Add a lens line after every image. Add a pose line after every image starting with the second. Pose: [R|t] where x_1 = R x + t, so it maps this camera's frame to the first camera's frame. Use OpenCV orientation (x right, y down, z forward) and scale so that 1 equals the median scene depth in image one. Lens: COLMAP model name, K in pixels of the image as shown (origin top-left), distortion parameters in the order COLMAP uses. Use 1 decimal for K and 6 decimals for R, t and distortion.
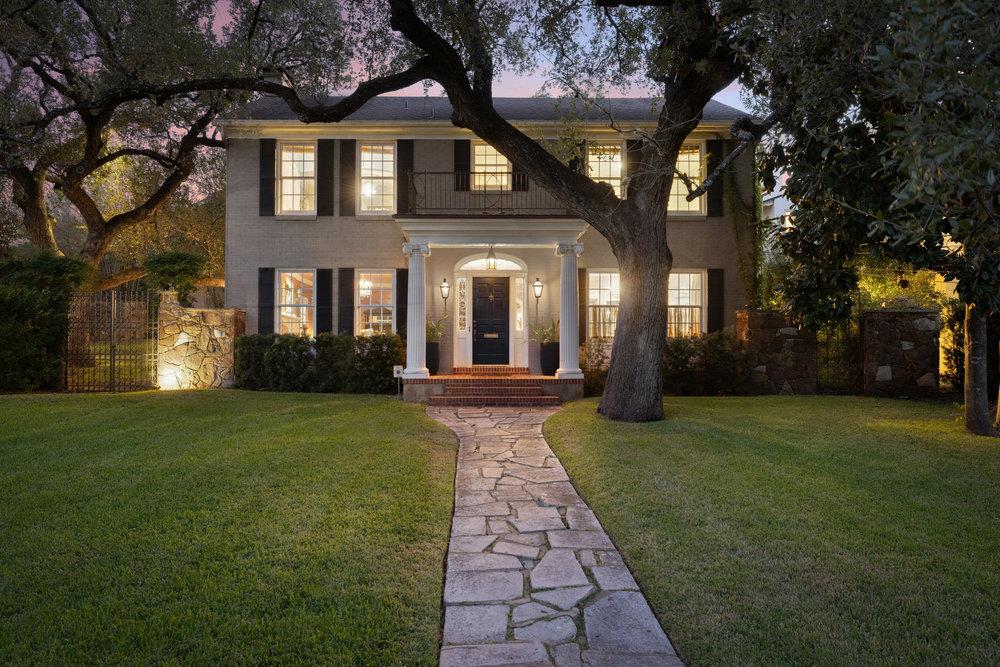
lens RADIAL K [[667.2, 0, 500.1], [0, 667.2, 326.1], [0, 0, 1]] dist [-0.007705, -0.000208]
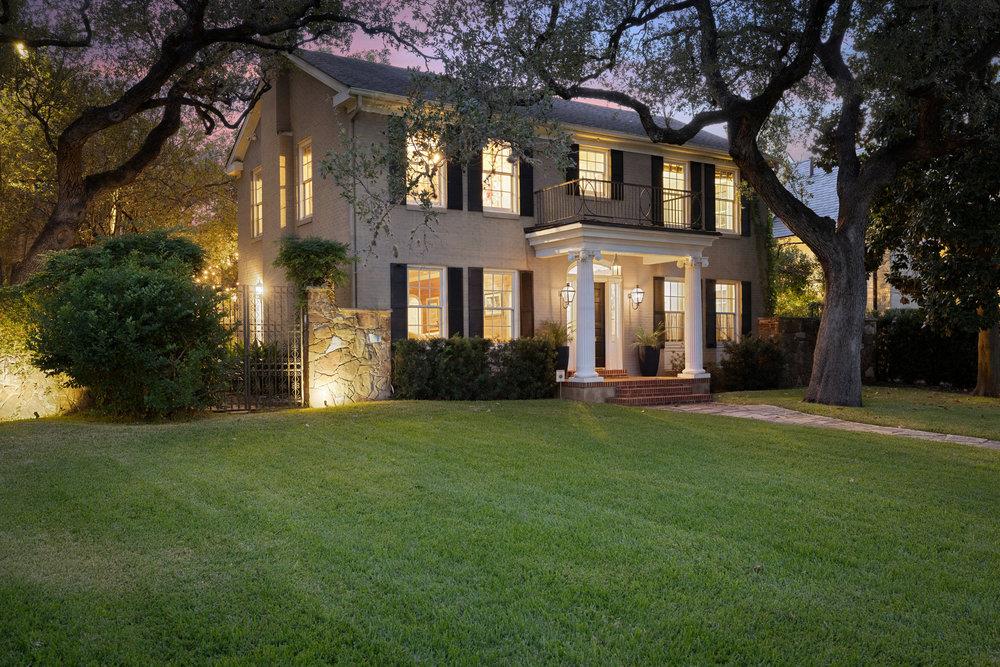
lens RADIAL K [[795.5, 0, 501.2], [0, 795.5, 341.0], [0, 0, 1]] dist [0.006880, 0.000478]
pose [[0.859907, -0.003638, 0.510437, -0.770108], [-0.006404, 0.999819, 0.017915, -0.004373], [-0.510410, -0.018674, 0.859728, 0.023336]]
